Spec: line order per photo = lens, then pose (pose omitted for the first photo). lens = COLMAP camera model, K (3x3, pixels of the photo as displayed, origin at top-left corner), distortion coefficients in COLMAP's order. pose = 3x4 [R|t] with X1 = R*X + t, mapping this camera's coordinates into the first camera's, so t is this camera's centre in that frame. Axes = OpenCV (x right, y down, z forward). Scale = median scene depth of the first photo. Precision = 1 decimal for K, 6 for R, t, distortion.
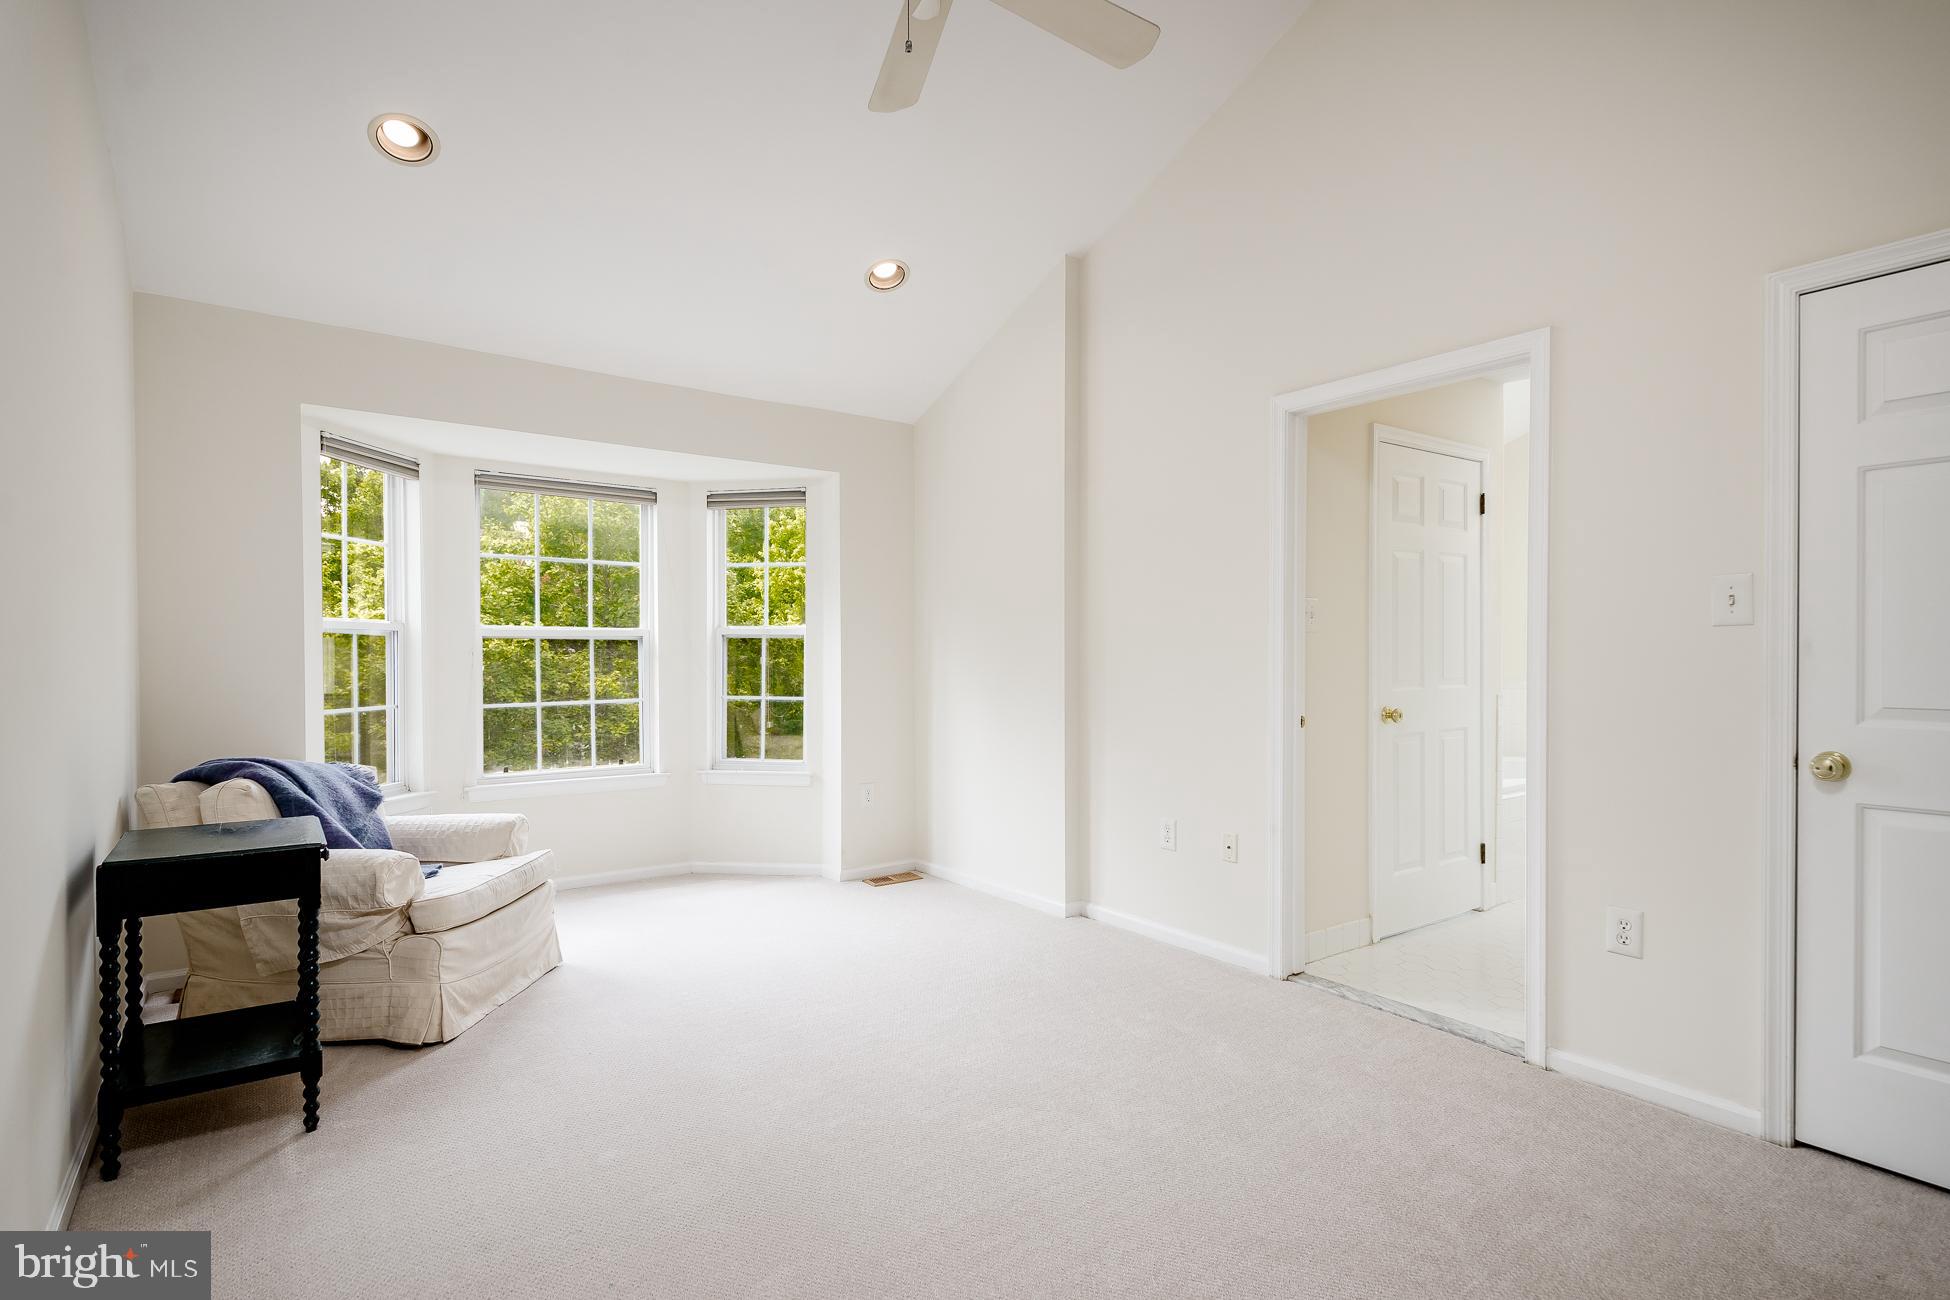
lens RADIAL K [[993.5, 0, 964.8], [0, 993.5, 654.9], [0, 0, 1]] dist [0.010407, -0.000716]
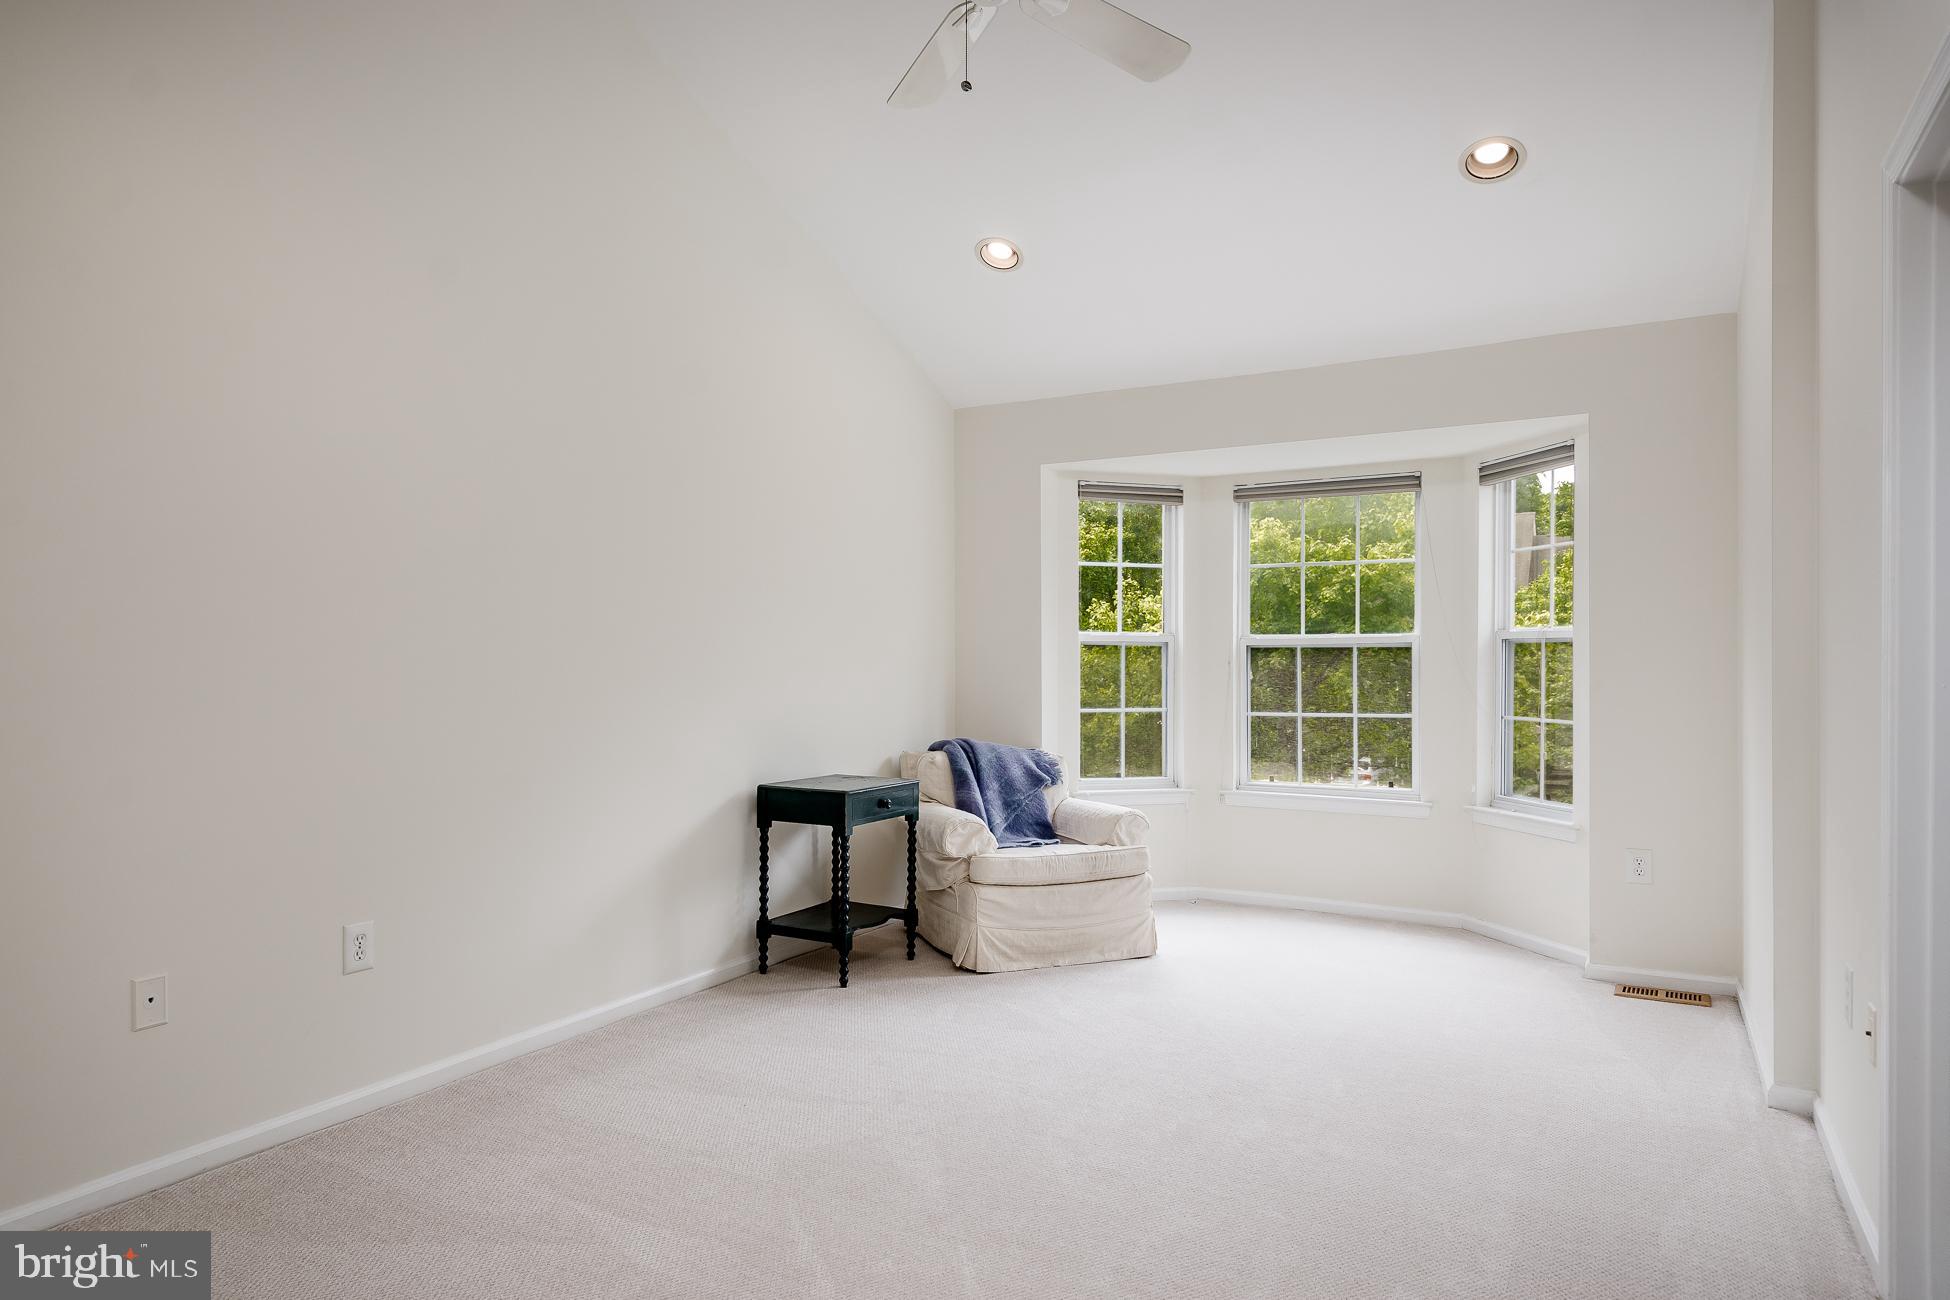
lens RADIAL K [[1190.8, 0, 968.3], [0, 1190.8, 653.2], [0, 0, 1]] dist [0.006250, 0.000927]
pose [[0.374294, -0.009253, -0.927264, 0.564312], [-0.001810, 0.999941, -0.010708, 0.002788], [0.927308, 0.005686, 0.374255, 0.280270]]
